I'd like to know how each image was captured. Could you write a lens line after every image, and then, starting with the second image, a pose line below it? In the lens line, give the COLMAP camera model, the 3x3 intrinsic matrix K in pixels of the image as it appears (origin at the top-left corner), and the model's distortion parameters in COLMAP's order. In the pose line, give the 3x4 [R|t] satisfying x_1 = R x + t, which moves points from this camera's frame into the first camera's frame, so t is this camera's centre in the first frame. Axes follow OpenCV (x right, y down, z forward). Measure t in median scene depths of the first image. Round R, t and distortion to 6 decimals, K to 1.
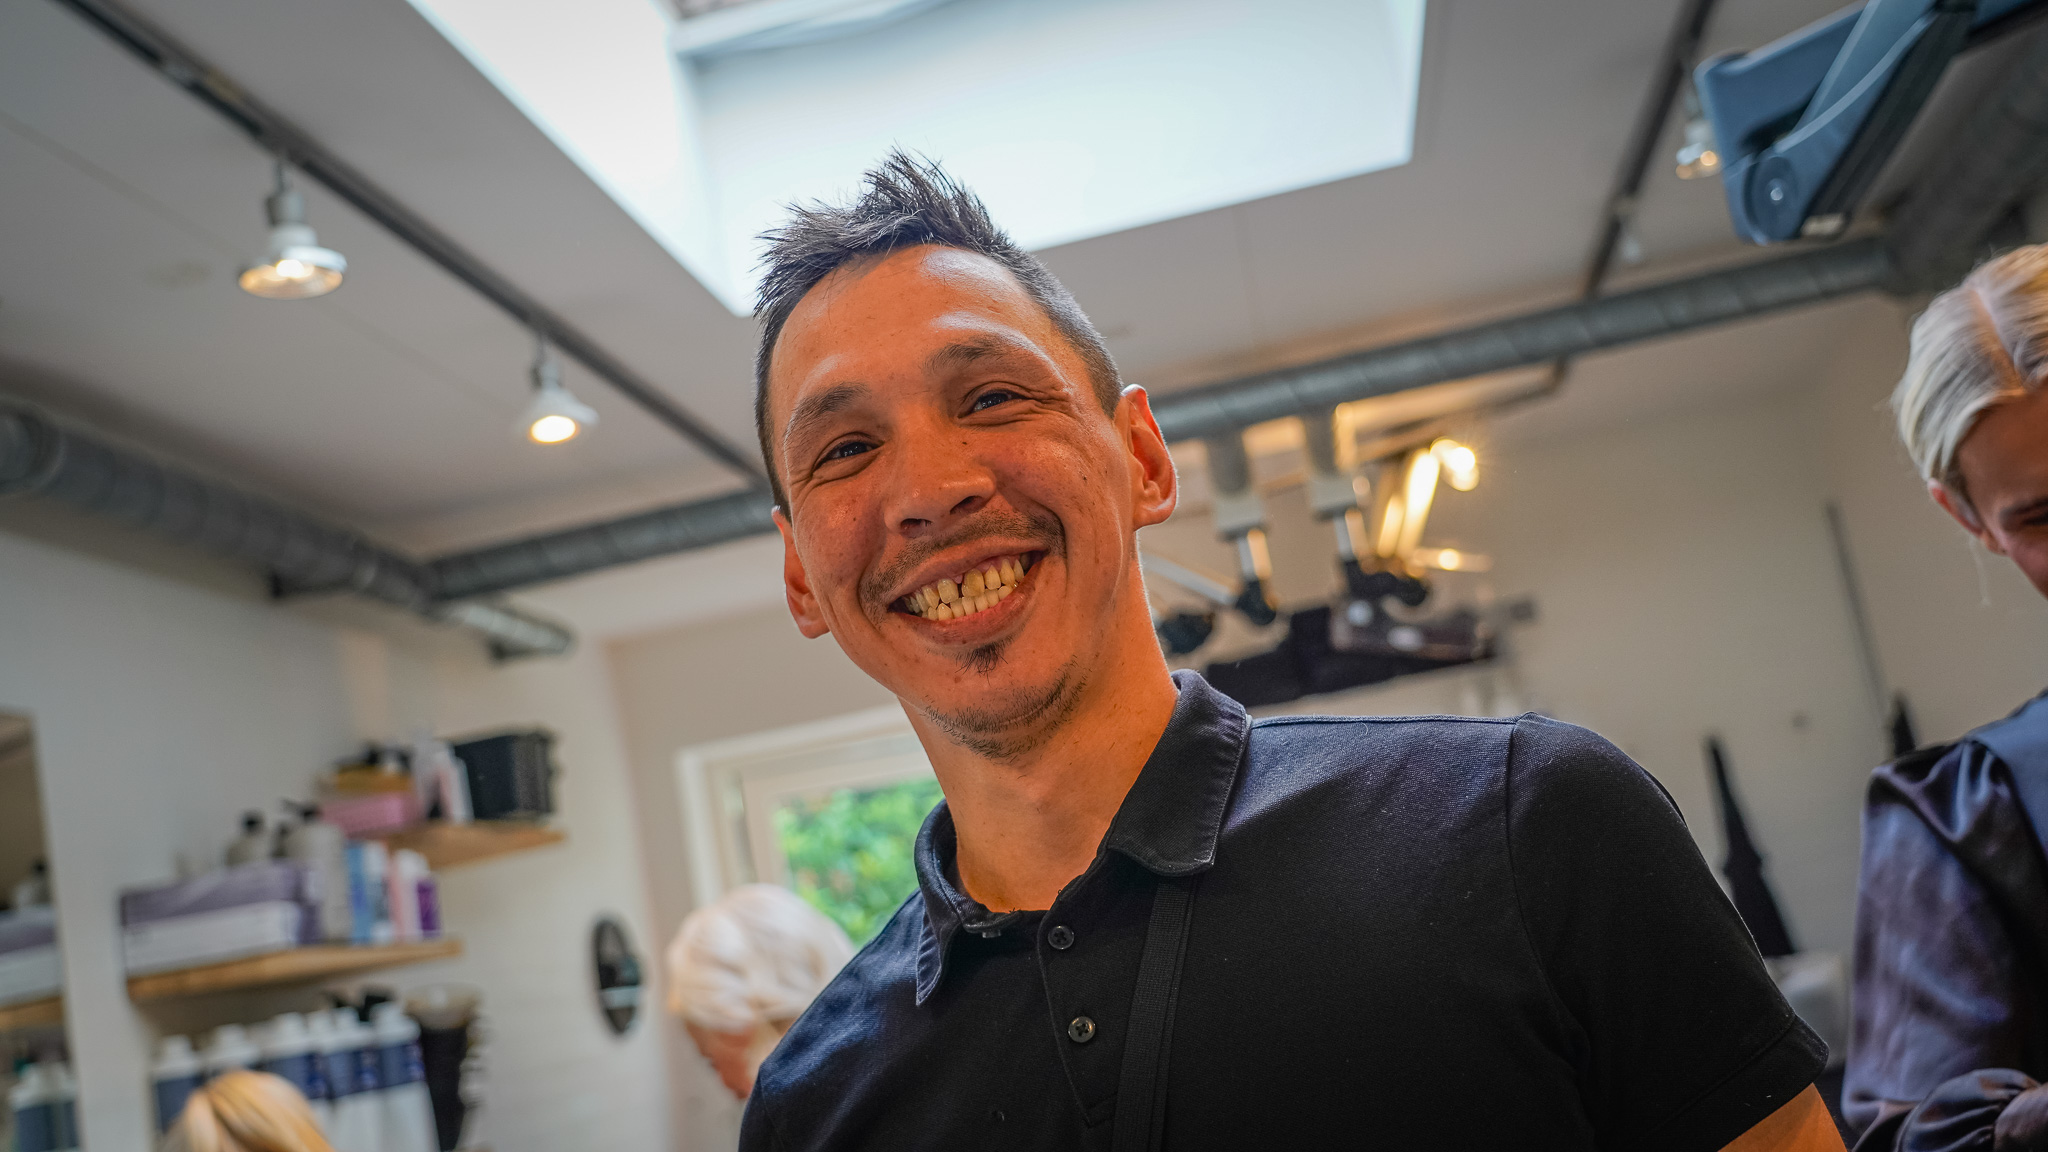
lens RADIAL K [[2399.9, 0, 1024.0], [0, 2399.9, 576.0], [0, 0, 1]] dist [0.112876, -0.247032]
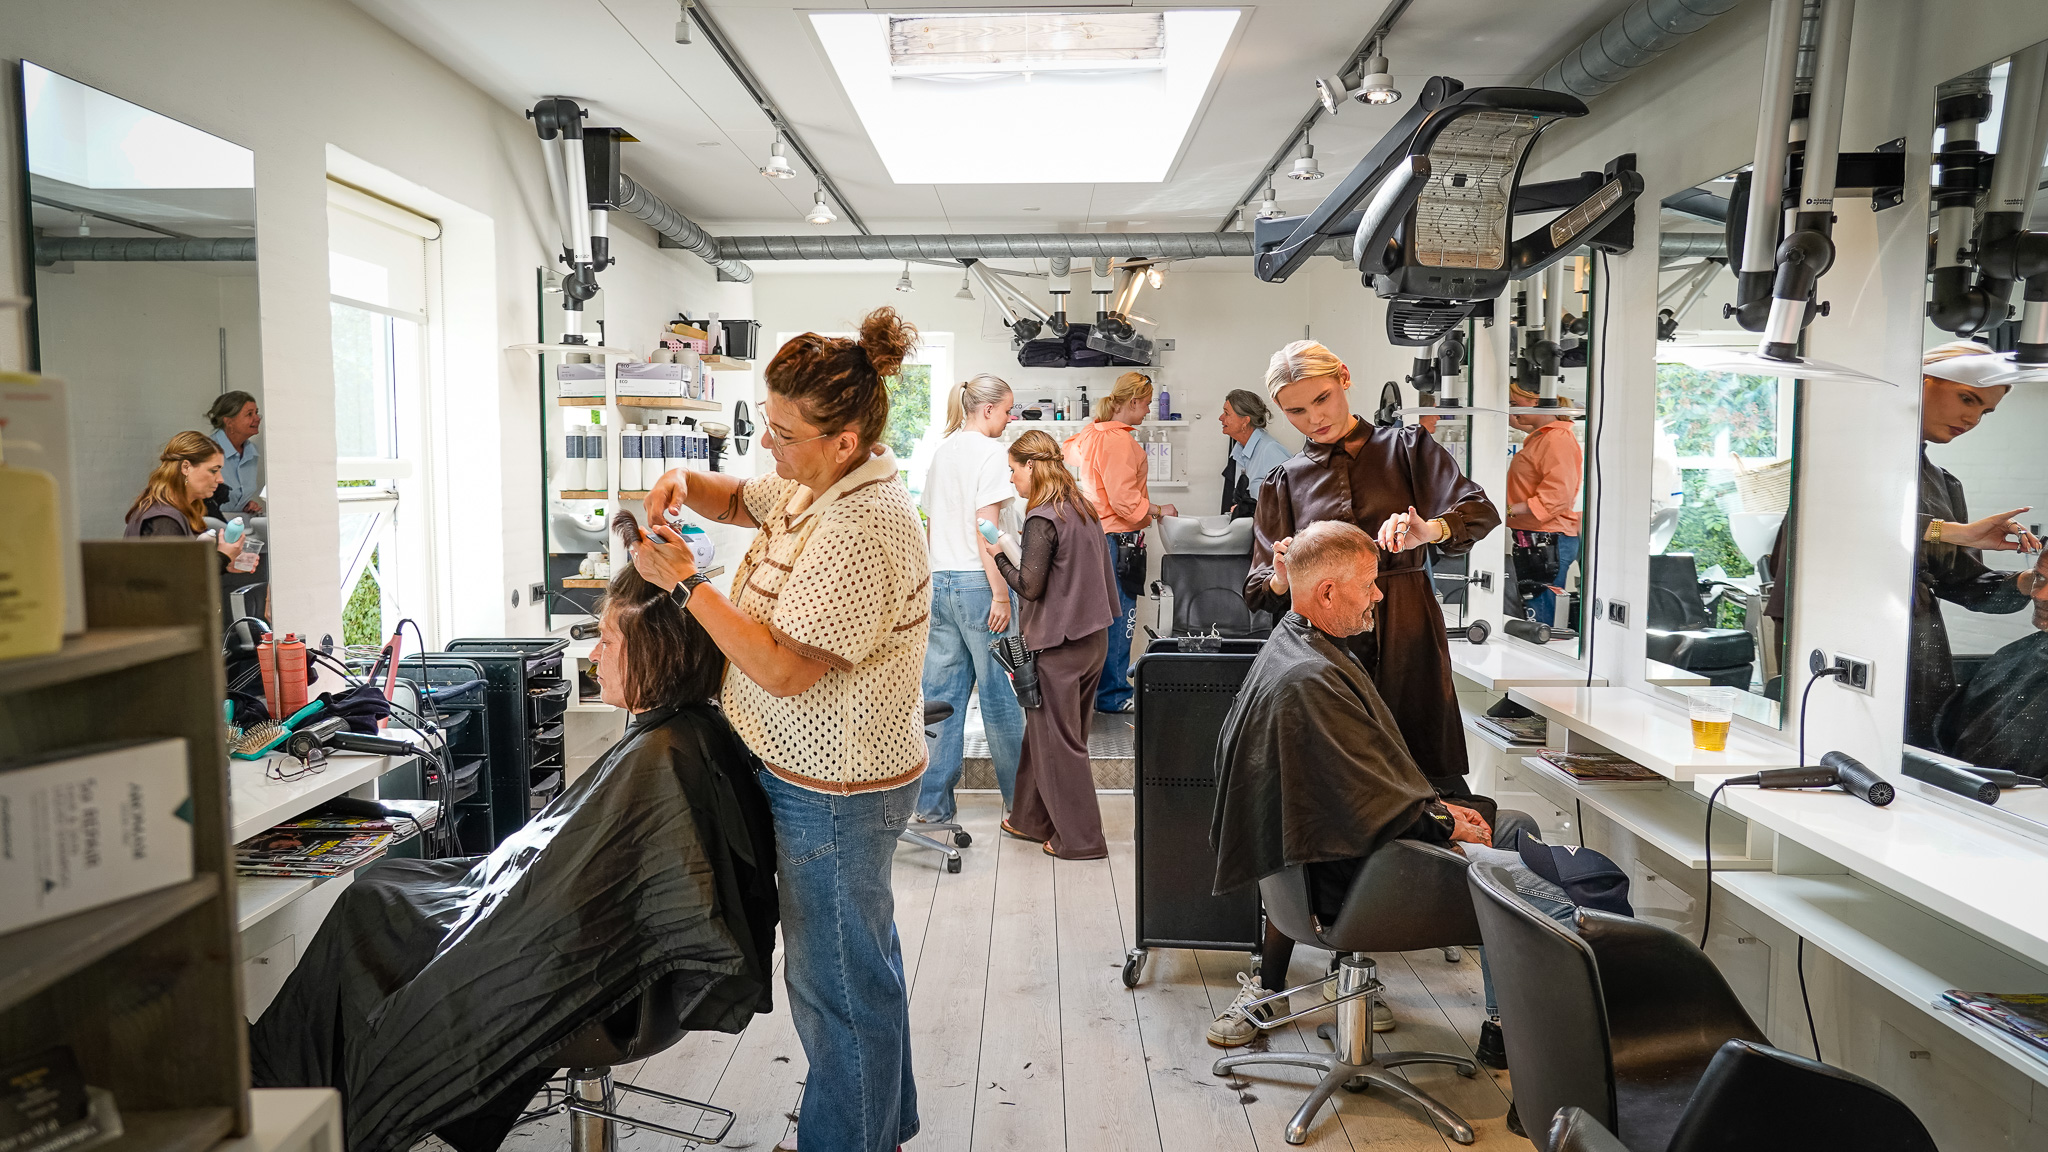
lens RADIAL K [[1413.9, 0, 1024.0], [0, 1413.9, 576.0], [0, 0, 1]] dist [-0.011642, 0.000240]
pose [[0.975378, 0.173107, 0.136645, -0.093038], [-0.199805, 0.955902, 0.215243, -0.049086], [-0.093359, -0.237246, 0.966953, -0.429213]]
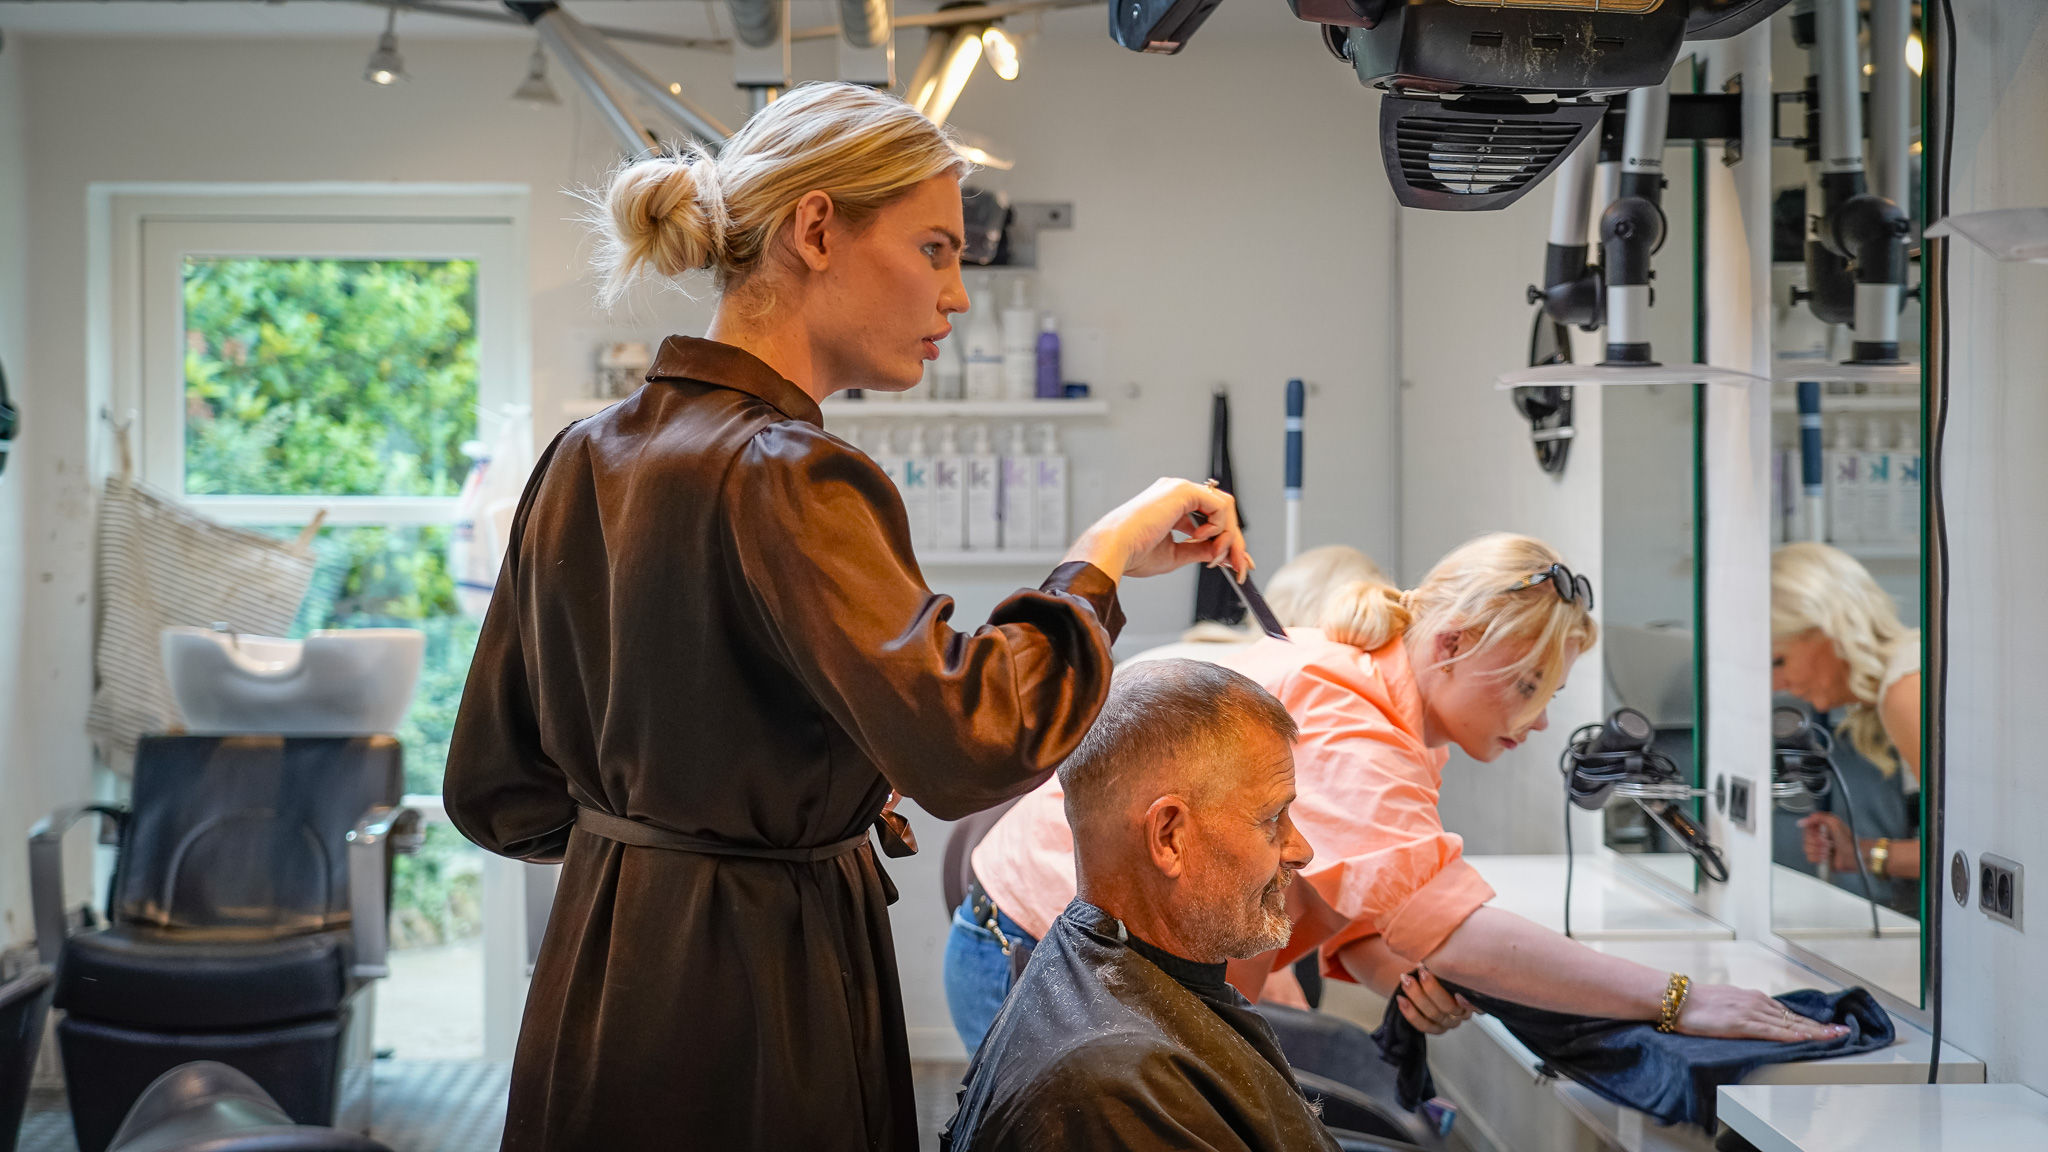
lens RADIAL K [[3397.2, 0, 1024.0], [0, 3397.2, 576.0], [0, 0, 1]] dist [0.043623, 0.098494]
pose [[0.969900, 0.174270, 0.170071, -0.001032], [-0.200357, 0.968073, 0.150641, -0.060720], [-0.138389, -0.180182, 0.973850, -0.380739]]
